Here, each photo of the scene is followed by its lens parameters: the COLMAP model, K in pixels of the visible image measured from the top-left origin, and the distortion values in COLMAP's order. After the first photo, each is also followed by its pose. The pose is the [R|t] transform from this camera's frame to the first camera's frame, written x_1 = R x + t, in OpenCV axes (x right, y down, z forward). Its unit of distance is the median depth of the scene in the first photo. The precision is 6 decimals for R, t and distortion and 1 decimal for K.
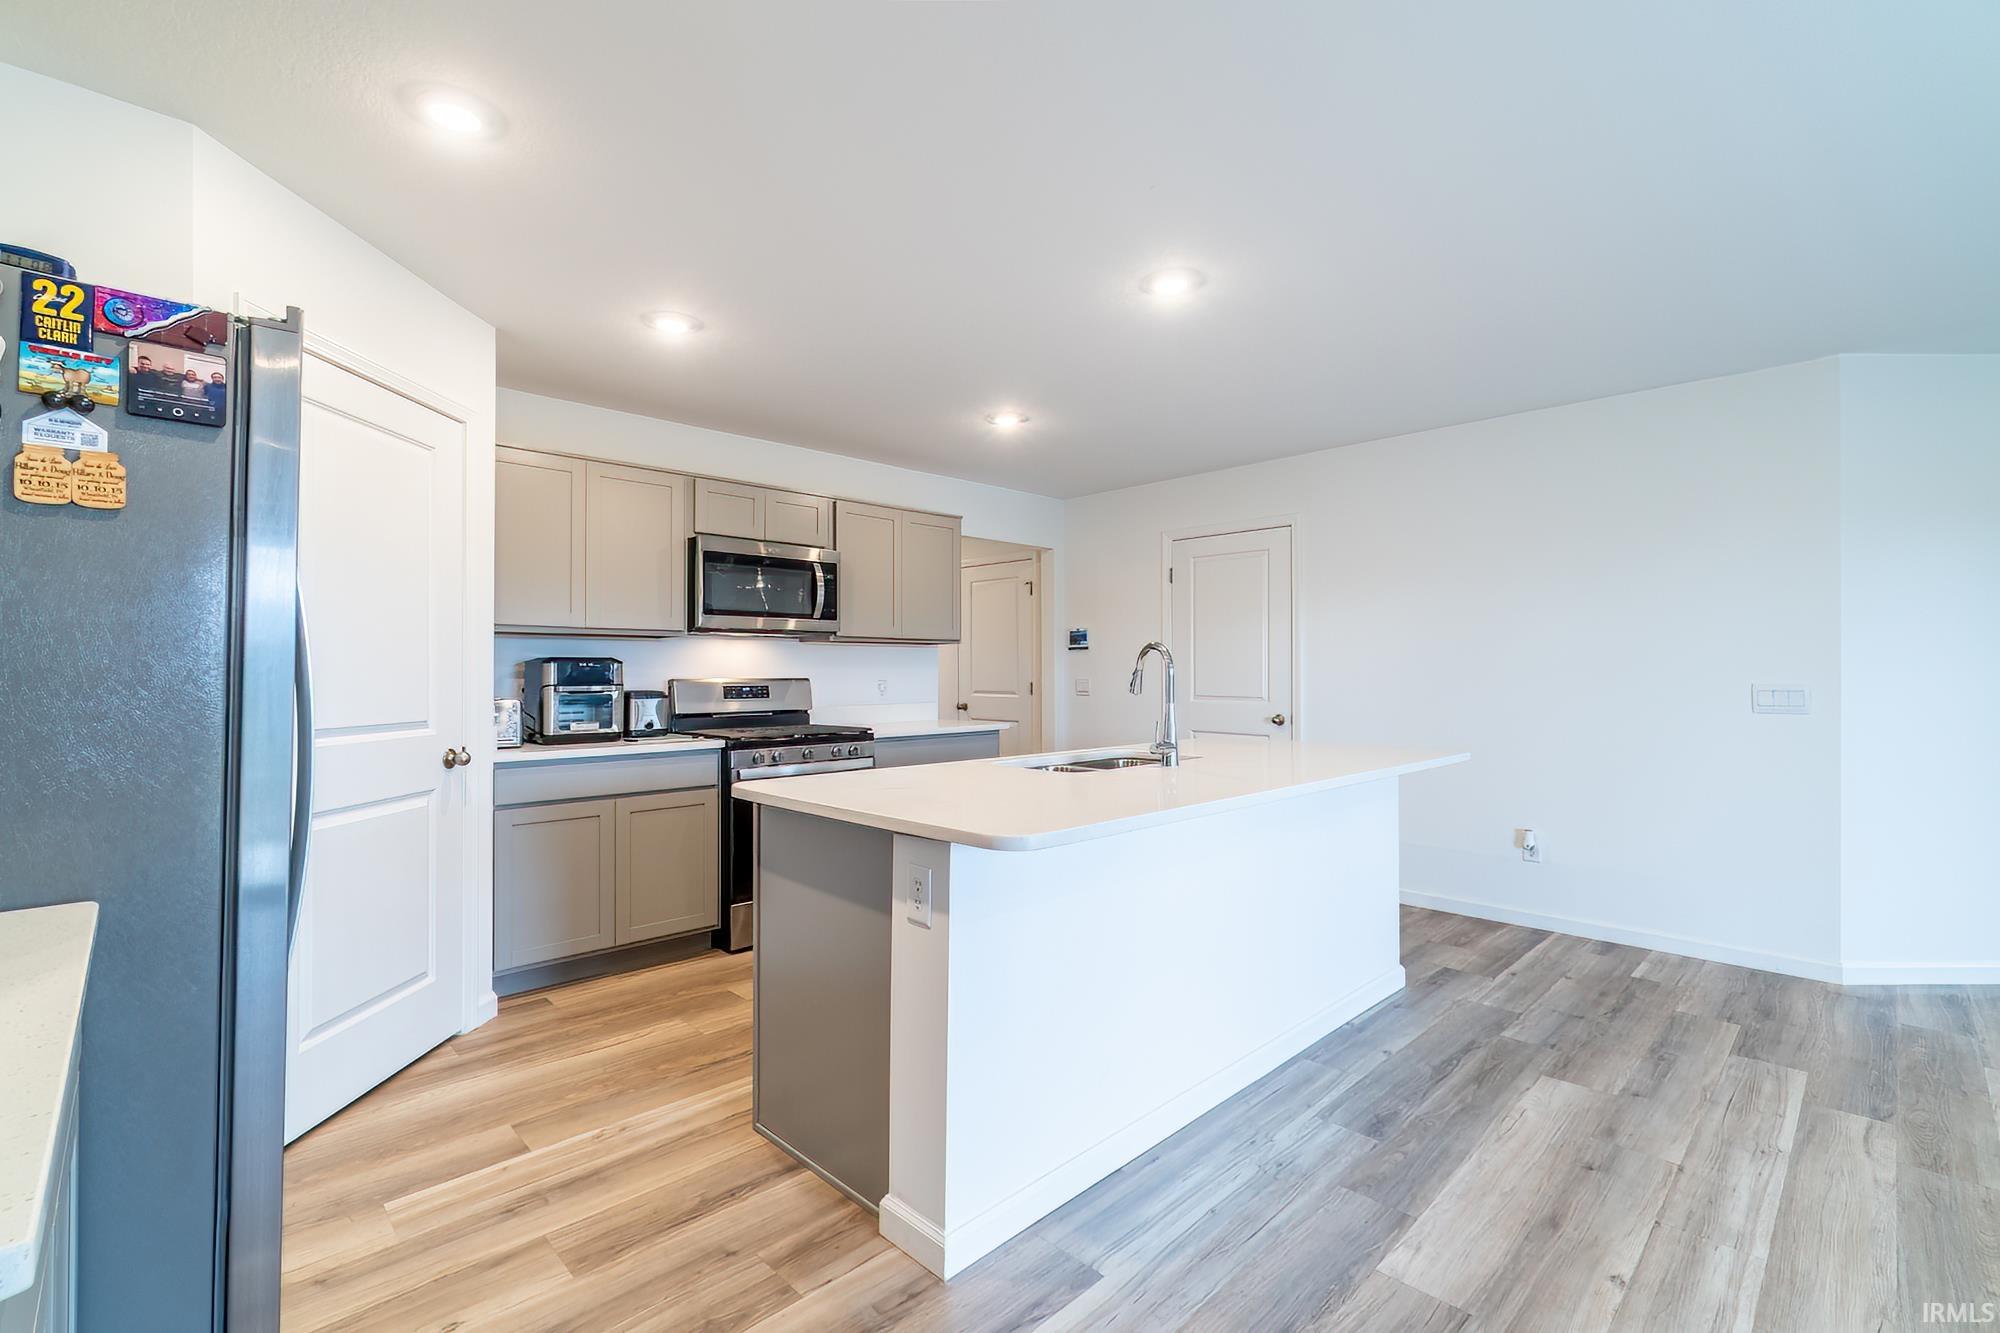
lens RADIAL K [[884.0, 0, 992.5], [0, 884.0, 645.3], [0, 0, 1]] dist [-0.003266, 0.000356]
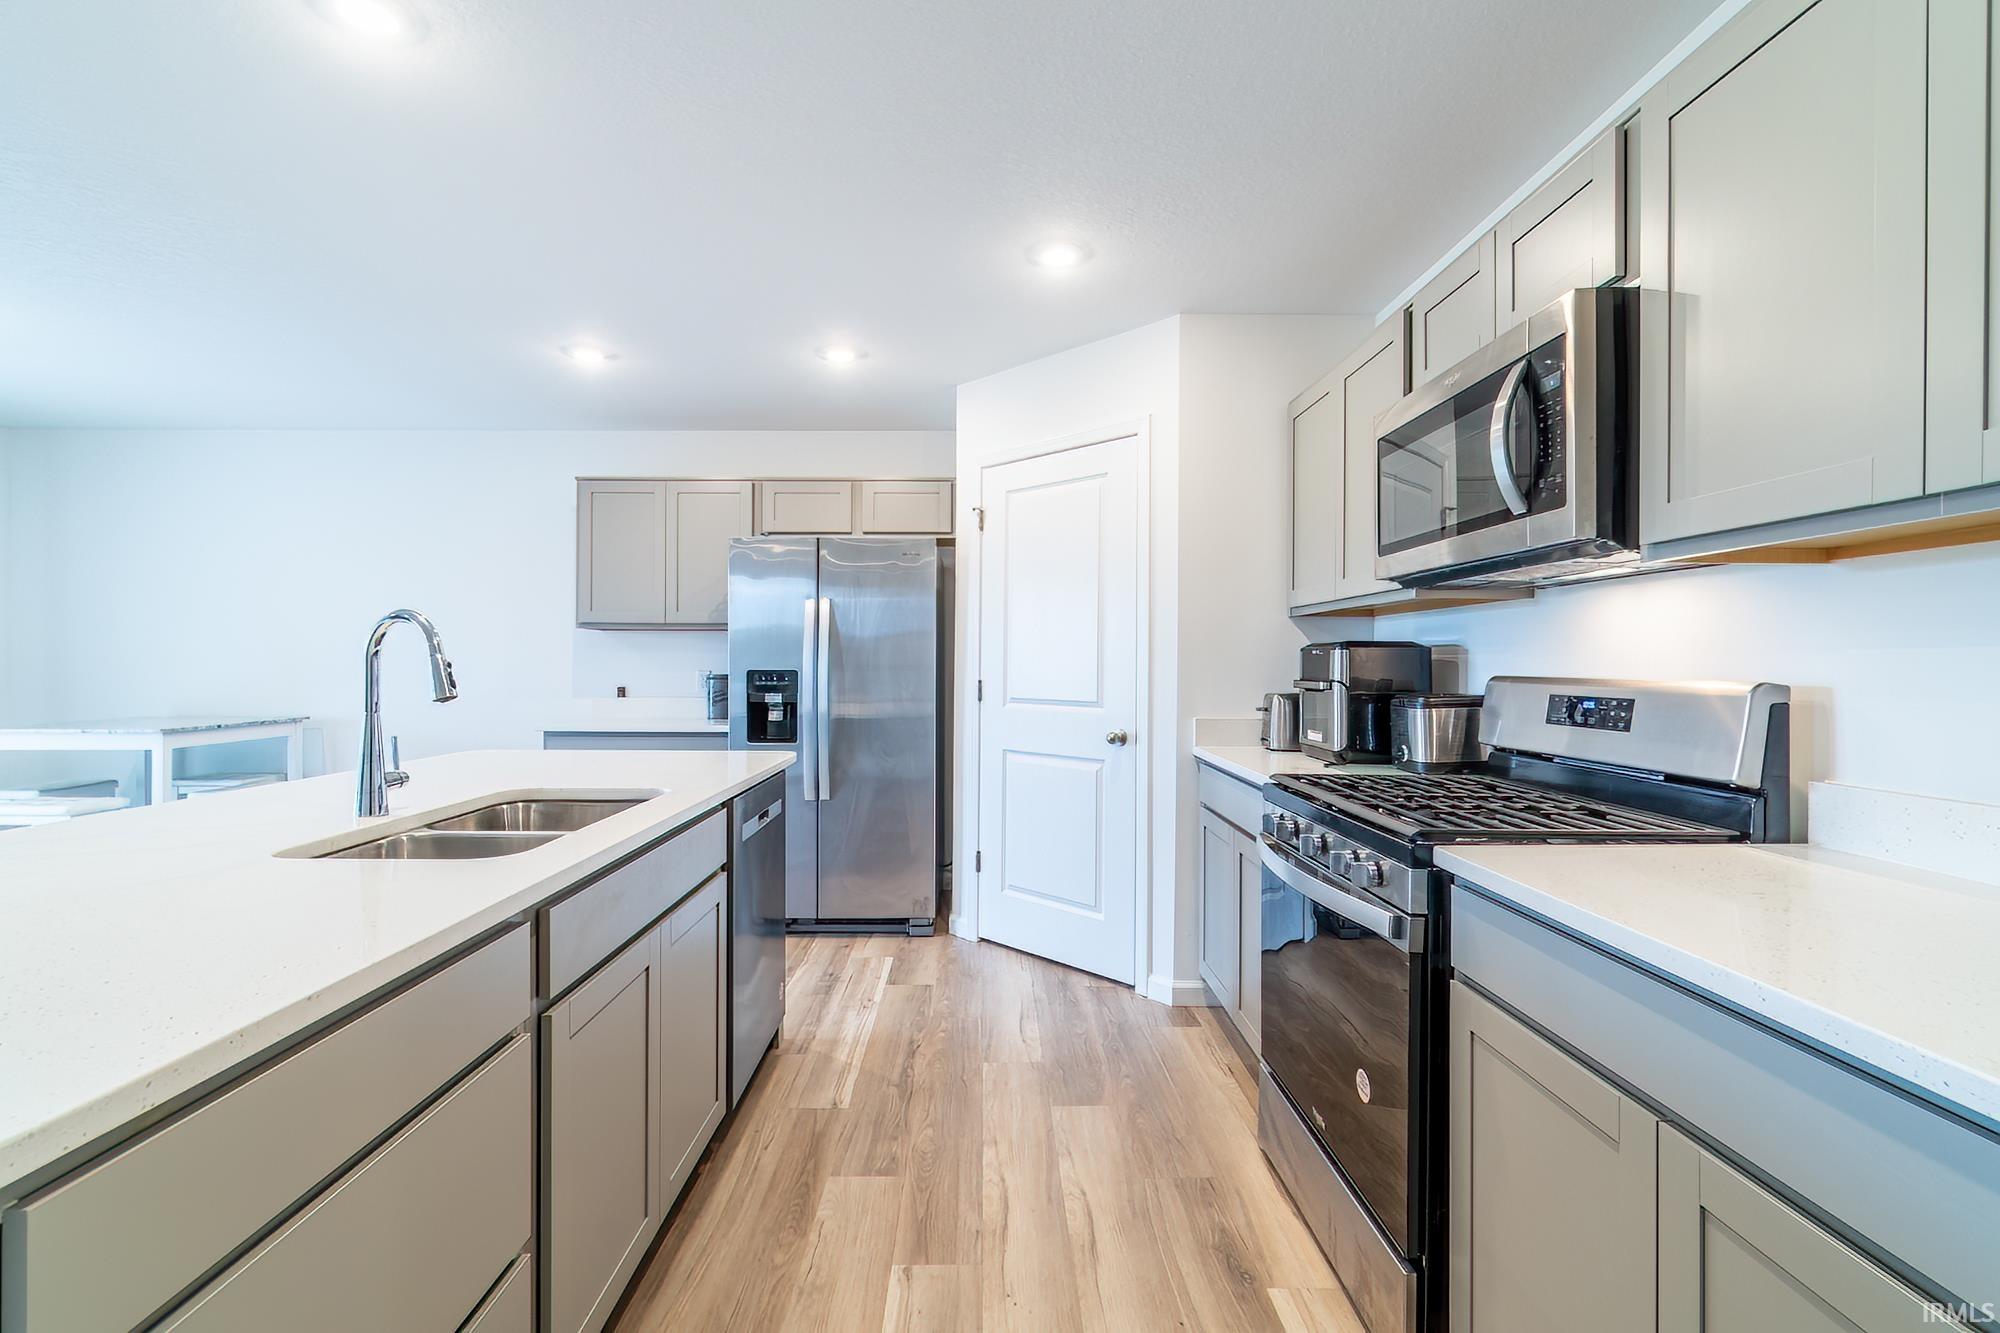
lens RADIAL K [[884.0, 0, 1037.7], [0, 884.0, 661.0], [0, 0, 1]] dist [-0.003266, 0.000356]
pose [[-0.677071, 0.007637, -0.735878, 0.317480], [0.026072, 0.999567, -0.013614, 0.045066], [0.735456, -0.028404, -0.676977, 1.782706]]
